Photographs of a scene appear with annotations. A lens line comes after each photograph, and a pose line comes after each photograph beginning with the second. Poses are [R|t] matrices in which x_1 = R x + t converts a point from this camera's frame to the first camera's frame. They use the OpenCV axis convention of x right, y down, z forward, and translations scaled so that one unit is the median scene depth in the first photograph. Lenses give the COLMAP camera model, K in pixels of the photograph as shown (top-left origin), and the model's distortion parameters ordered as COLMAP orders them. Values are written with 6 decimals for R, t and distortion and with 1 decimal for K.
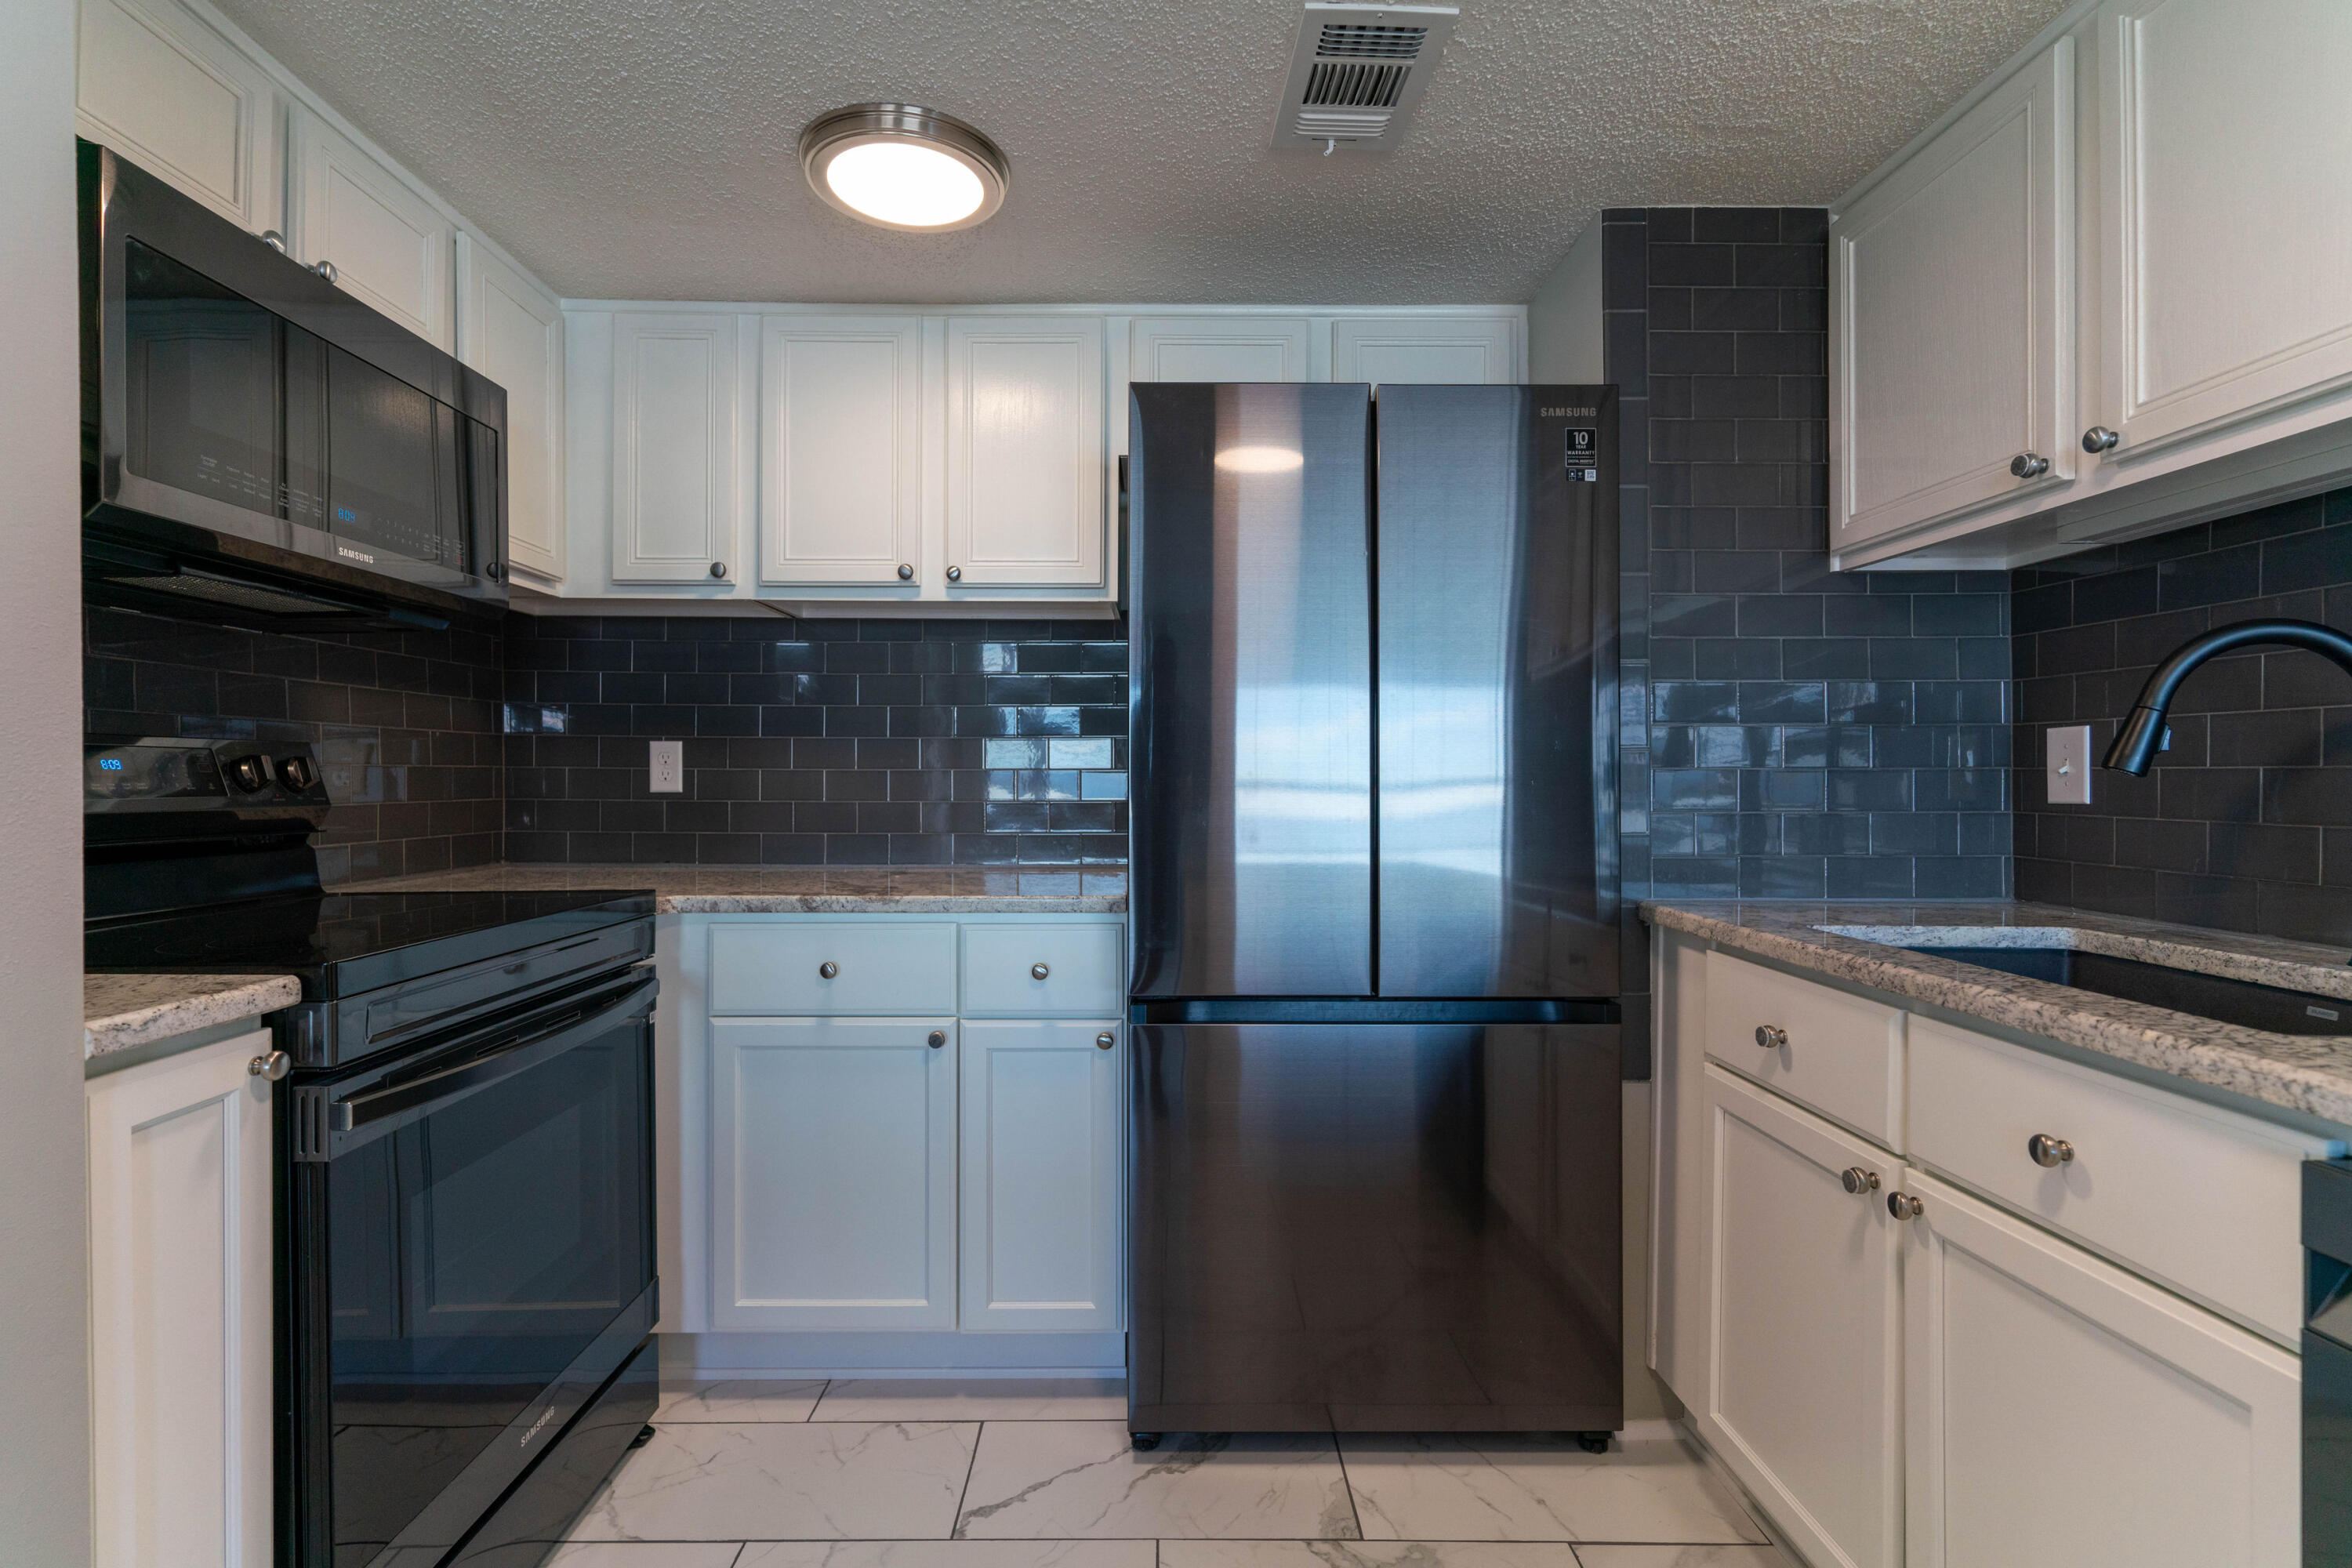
lens RADIAL K [[1125.6, 0, 1146.5], [0, 1125.6, 782.8], [0, 0, 1]] dist [0.002665, 0.000897]
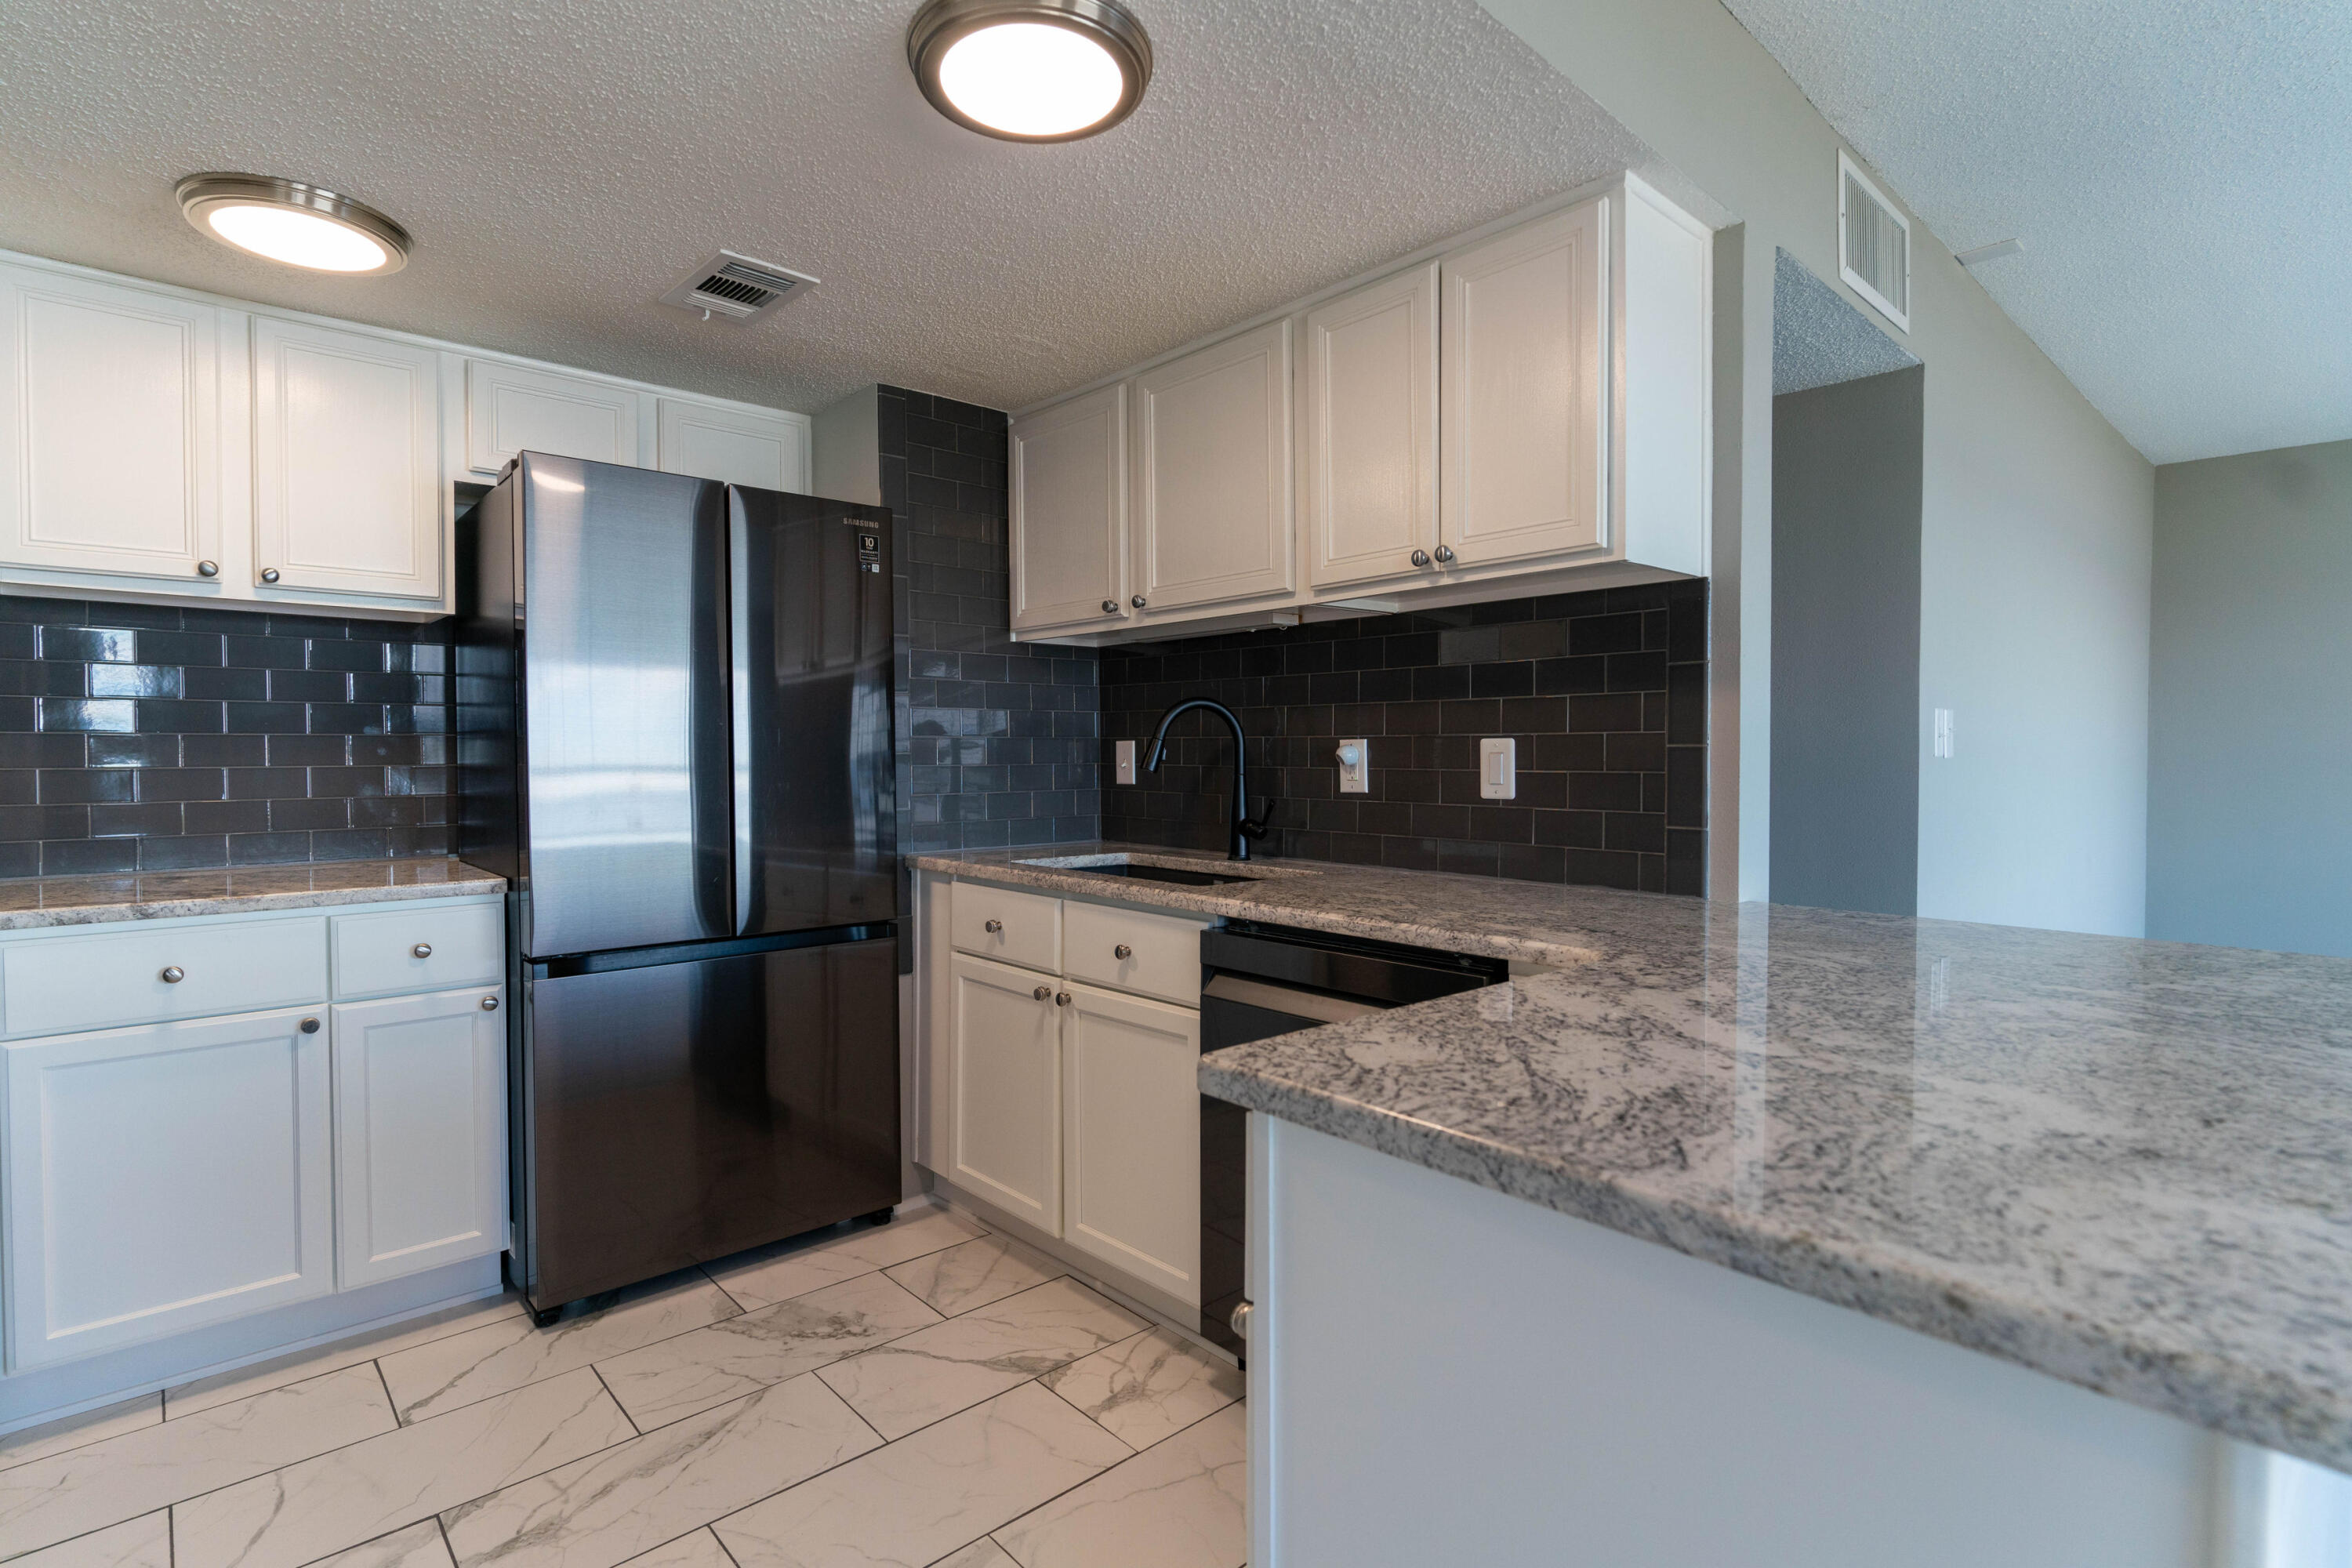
lens RADIAL K [[1150.2, 0, 1186.2], [0, 1150.2, 775.4], [0, 0, 1]] dist [-0.000434, -0.000625]
pose [[0.735931, -0.016438, 0.676857, -0.340277], [0.003680, 0.999788, 0.020280, -0.031380], [-0.677046, -0.012434, 0.735835, -0.399334]]
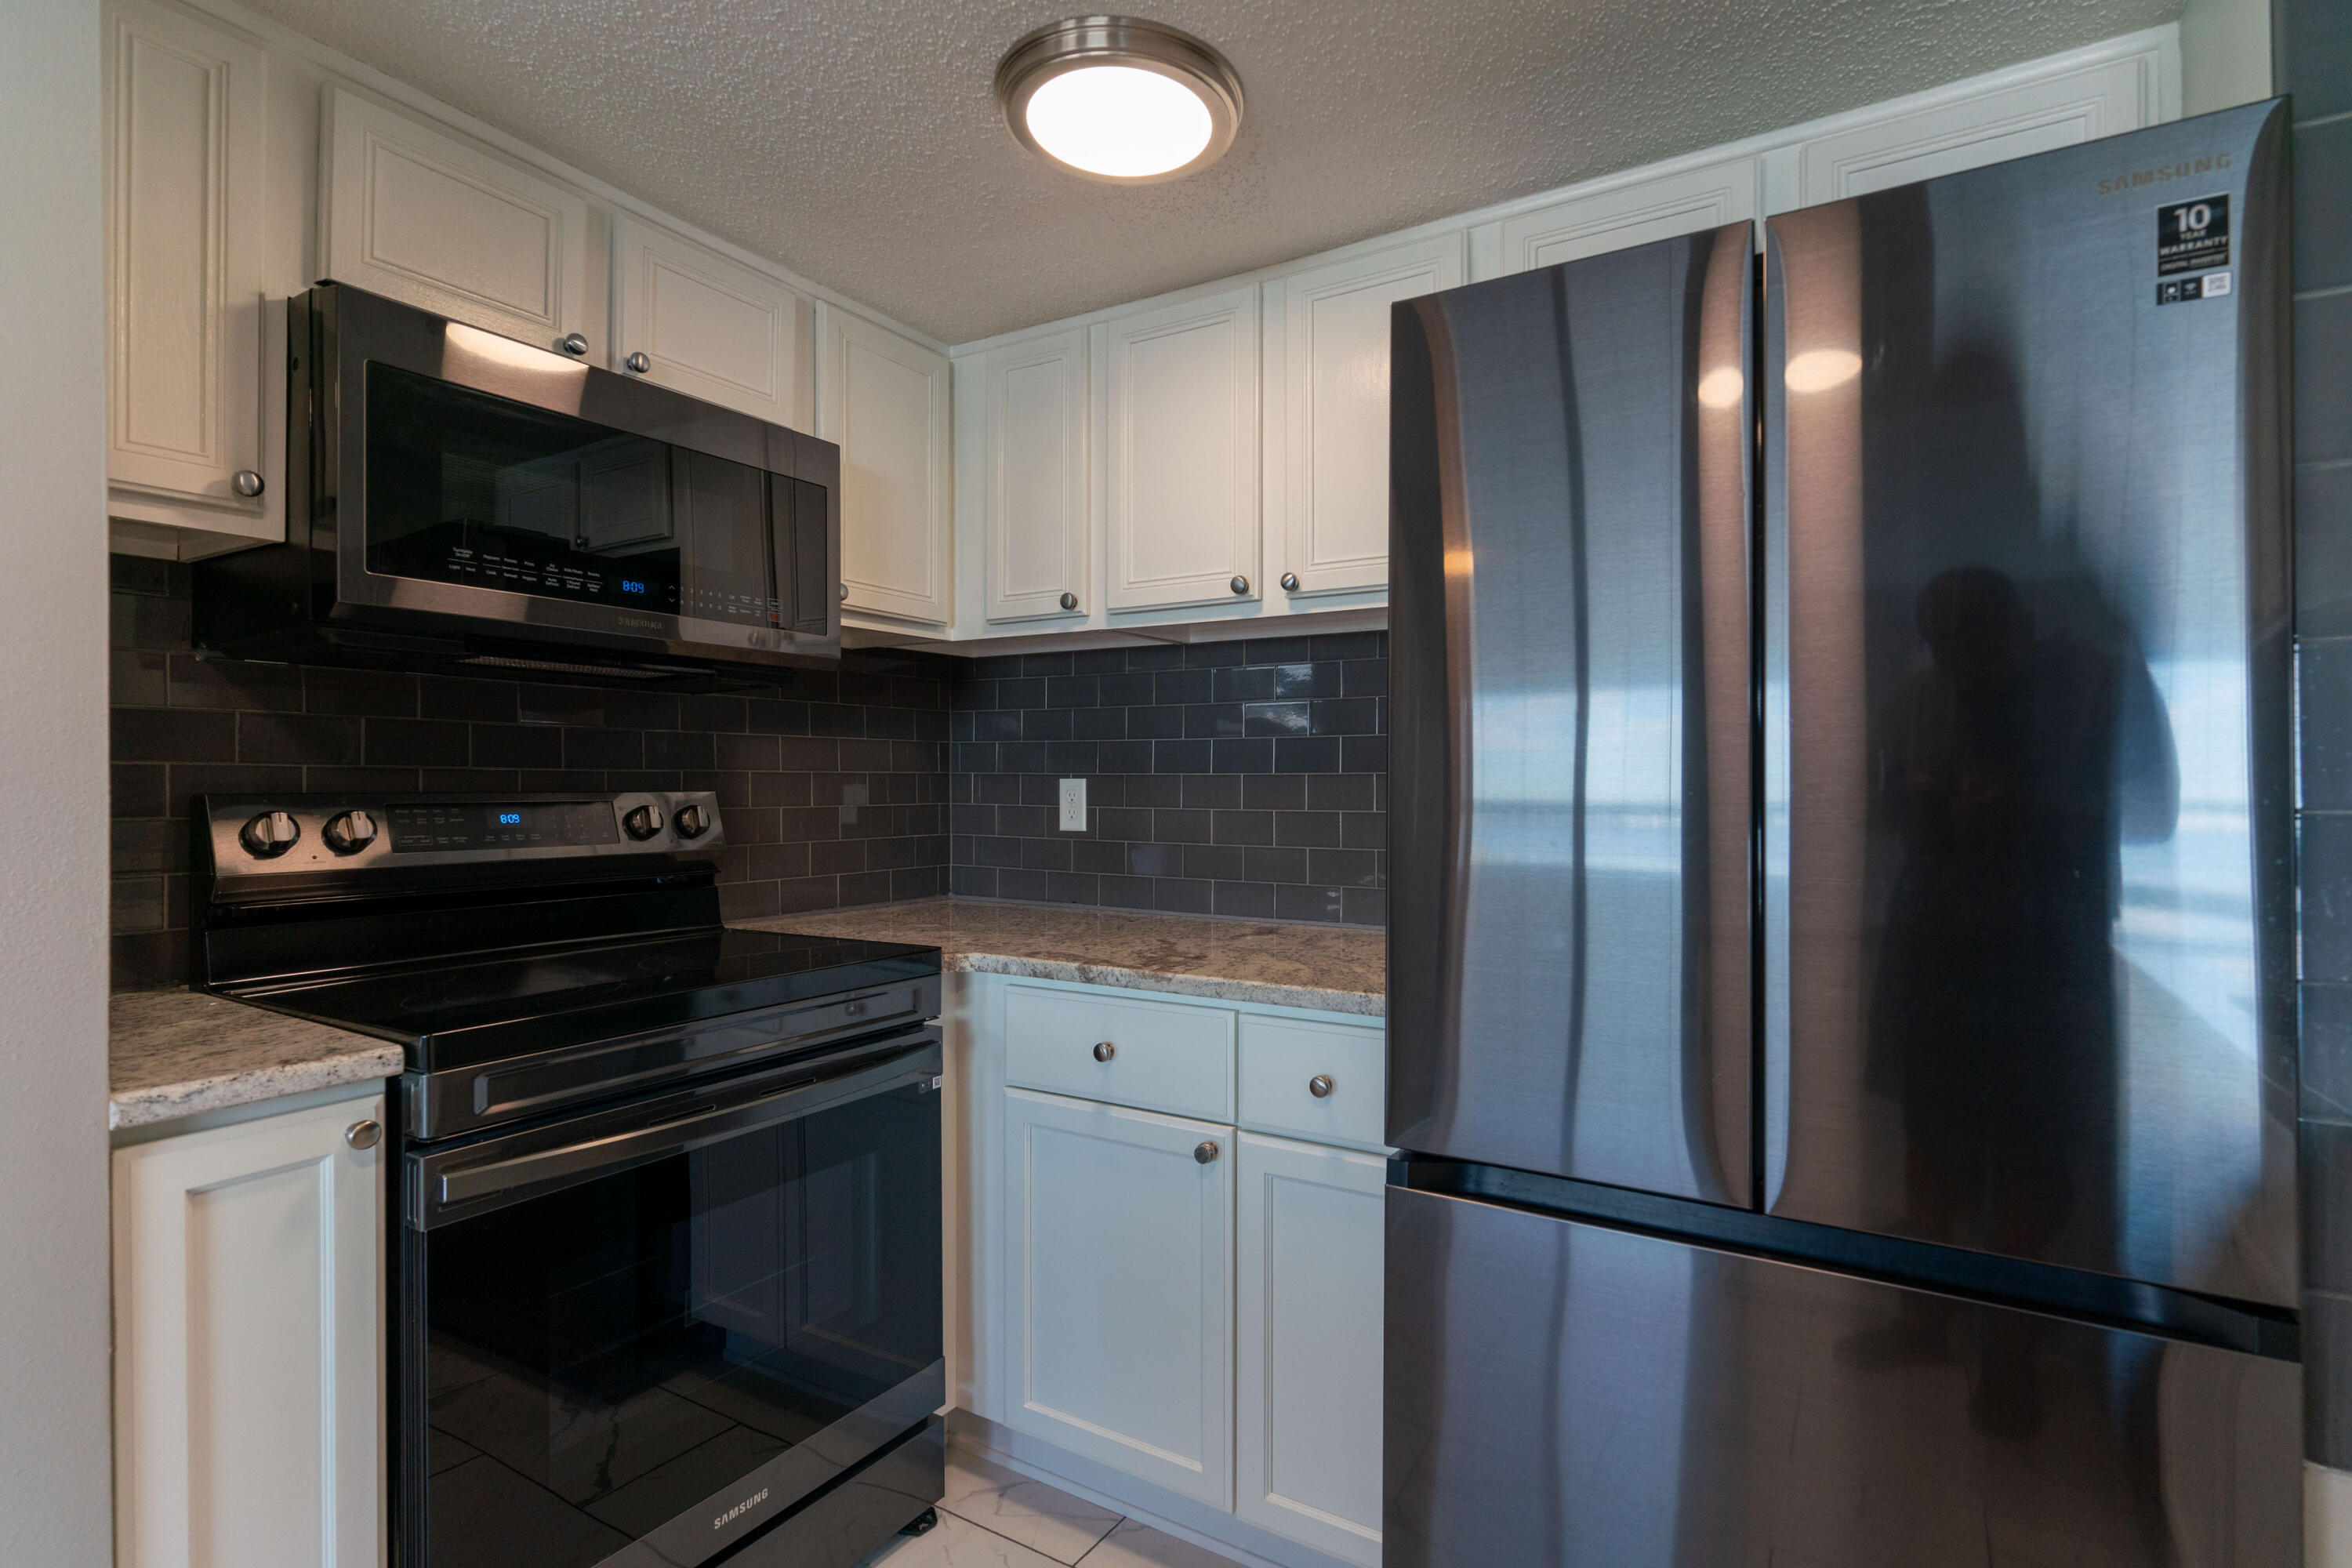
lens RADIAL K [[1131.1, 0, 1227.3], [0, 1131.1, 779.7], [0, 0, 1]] dist [0.003653, -0.000247]
pose [[0.858105, -0.003204, -0.513464, 0.277855], [-0.000198, 0.999978, -0.006571, -0.042576], [0.513474, 0.005740, 0.858086, 0.327039]]
